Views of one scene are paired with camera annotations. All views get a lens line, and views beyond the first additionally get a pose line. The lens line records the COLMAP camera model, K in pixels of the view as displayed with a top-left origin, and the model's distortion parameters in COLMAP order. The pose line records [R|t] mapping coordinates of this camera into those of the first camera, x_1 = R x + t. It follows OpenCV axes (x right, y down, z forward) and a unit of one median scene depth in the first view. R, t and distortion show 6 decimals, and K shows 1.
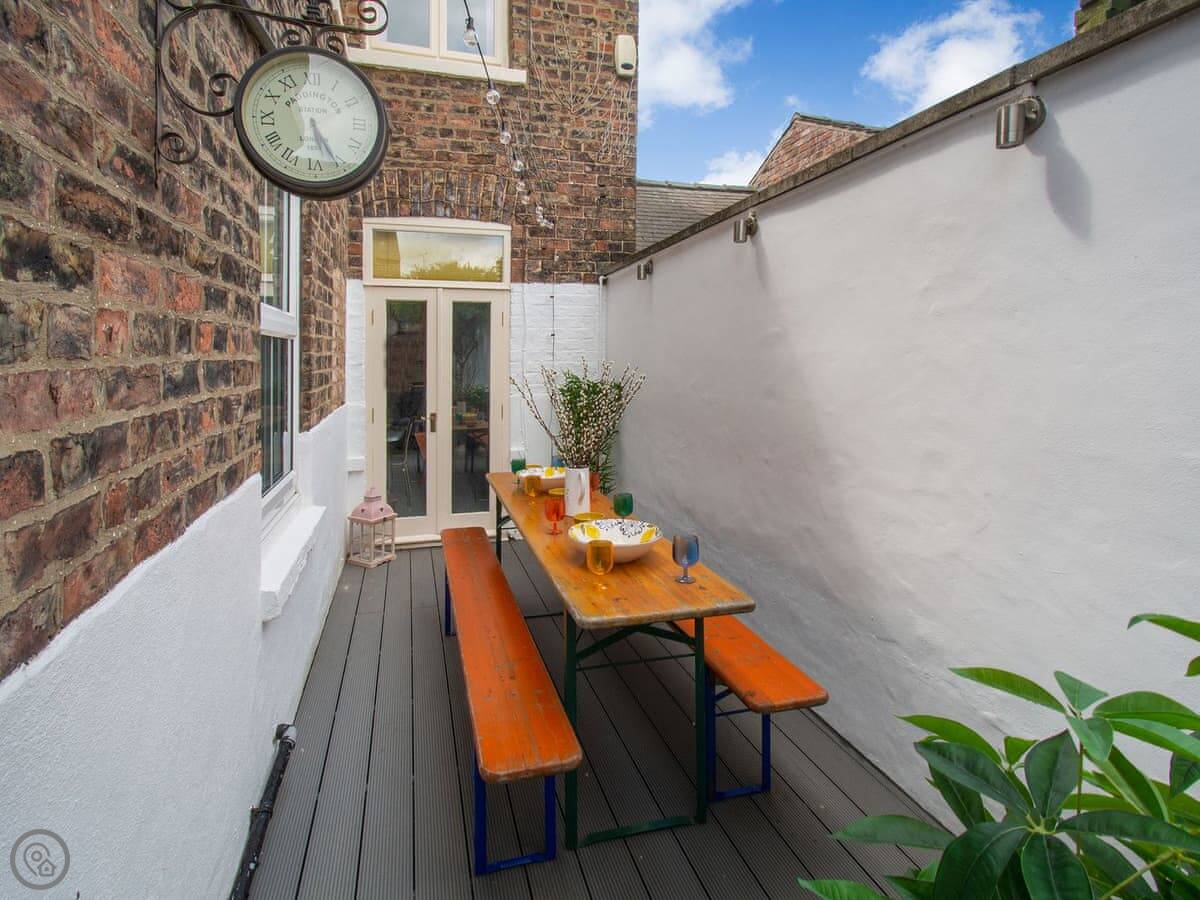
lens RADIAL K [[720.3, 0, 574.4], [0, 720.3, 414.0], [0, 0, 1]] dist [0.002585, 0.001442]
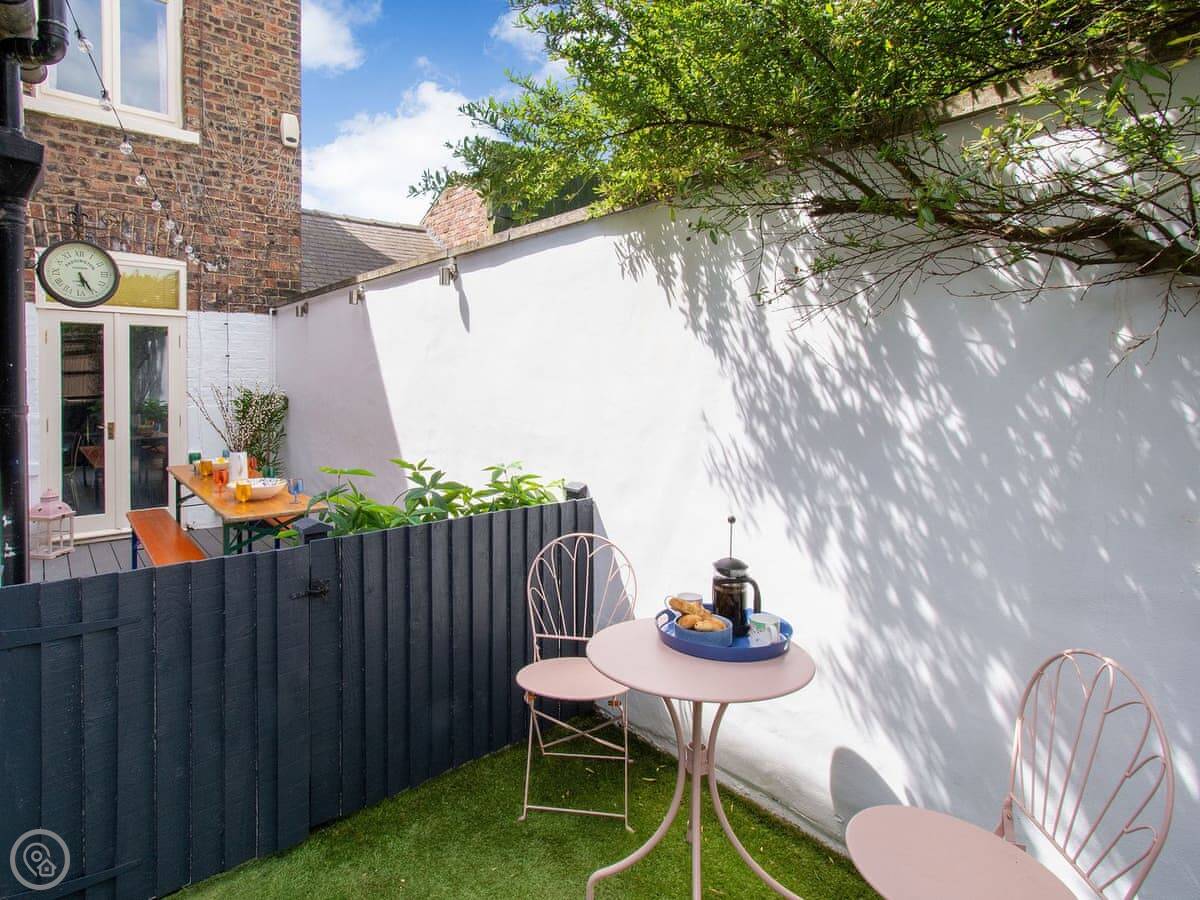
lens RADIAL K [[720.3, 0, 574.4], [0, 720.3, 414.0], [0, 0, 1]] dist [0.002585, 0.001442]
pose [[0.920109, -0.012672, 0.391458, 0.030529], [0.019579, 0.999715, -0.013656, 0.014620], [-0.391173, 0.020230, 0.920095, -0.324249]]
